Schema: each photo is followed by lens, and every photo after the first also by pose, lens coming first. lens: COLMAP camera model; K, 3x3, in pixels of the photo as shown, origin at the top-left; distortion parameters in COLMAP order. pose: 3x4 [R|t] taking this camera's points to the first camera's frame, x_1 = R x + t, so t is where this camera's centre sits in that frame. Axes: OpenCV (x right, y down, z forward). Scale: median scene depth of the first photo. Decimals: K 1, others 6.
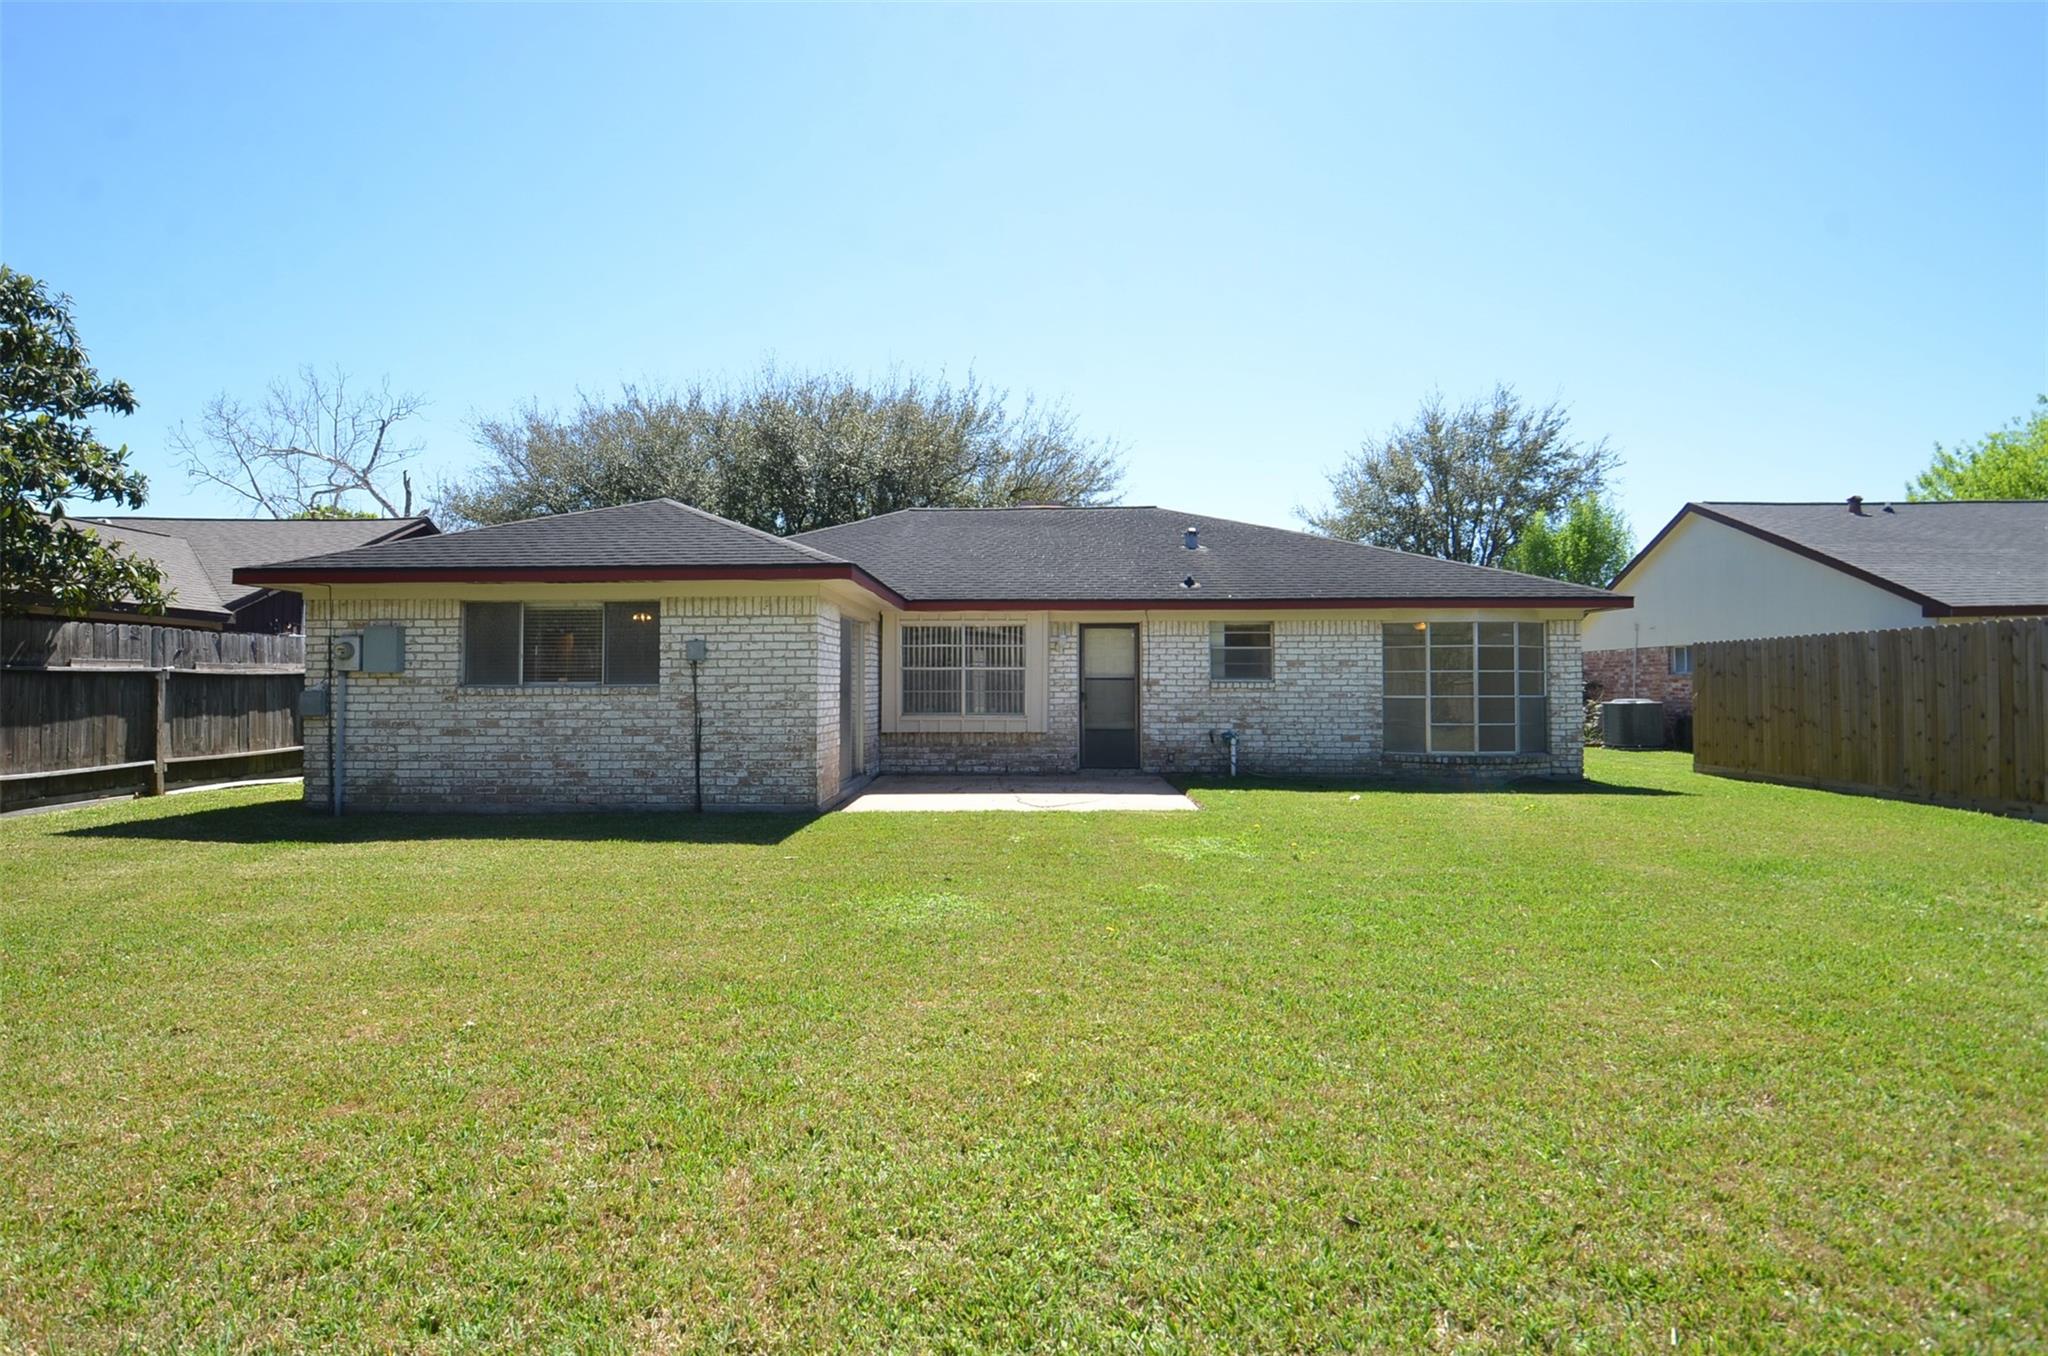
lens RADIAL K [[898.7, 0, 1027.3], [0, 898.7, 670.9], [0, 0, 1]] dist [0.001273, -0.000490]
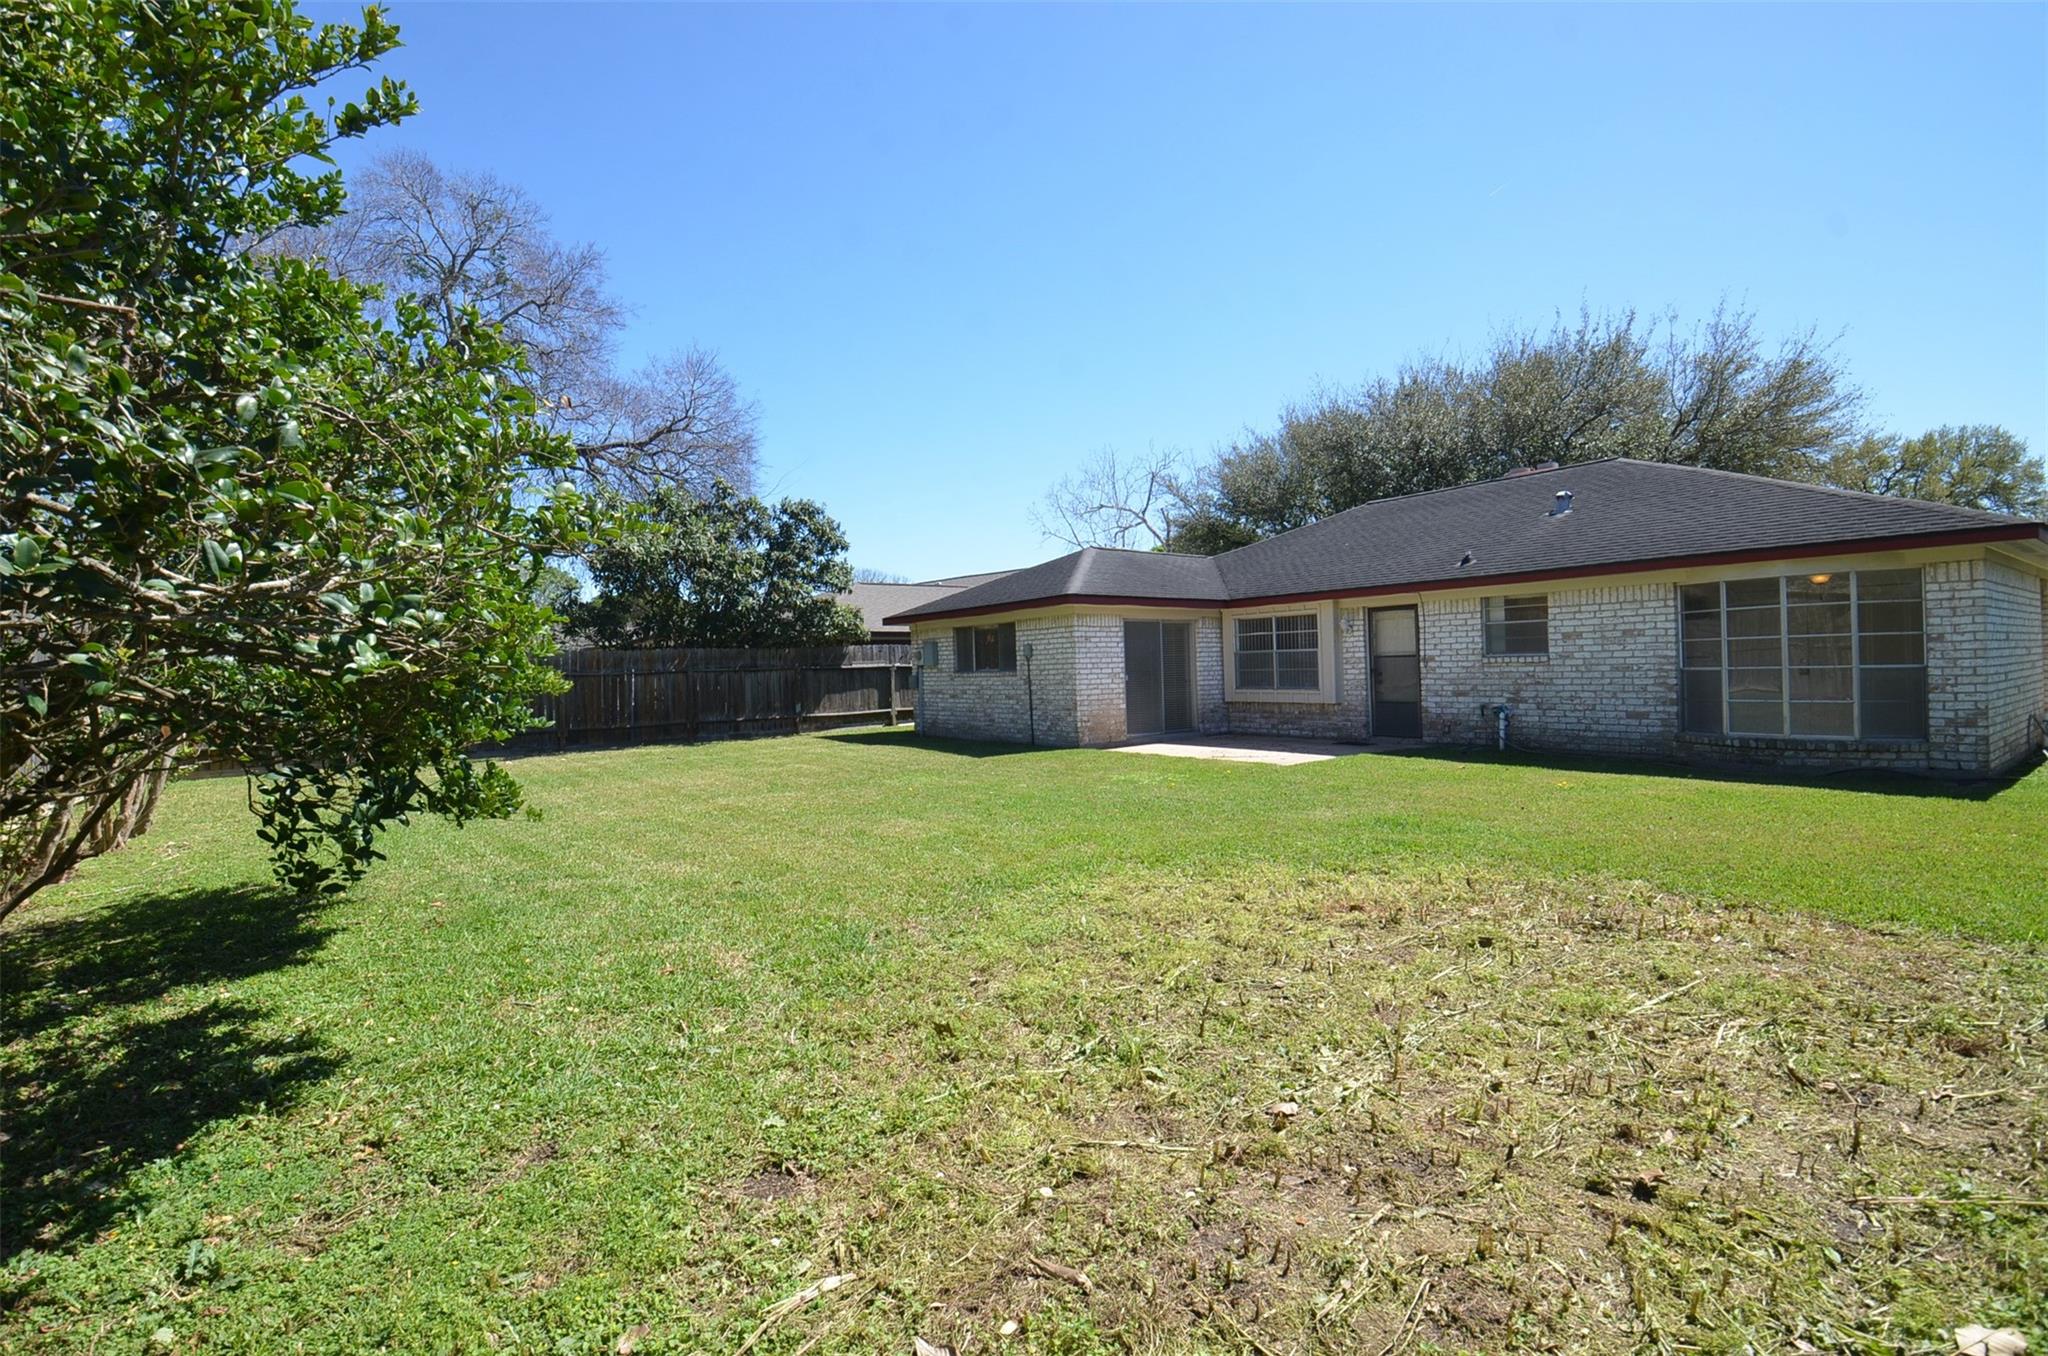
lens RADIAL K [[898.7, 0, 1022.9], [0, 898.7, 678.1], [0, 0, 1]] dist [0.001273, -0.000490]
pose [[0.630371, -0.007123, -0.776261, 0.675374], [0.034995, 0.999202, 0.019250, -0.001815], [0.775505, -0.039300, 0.630118, -0.054947]]
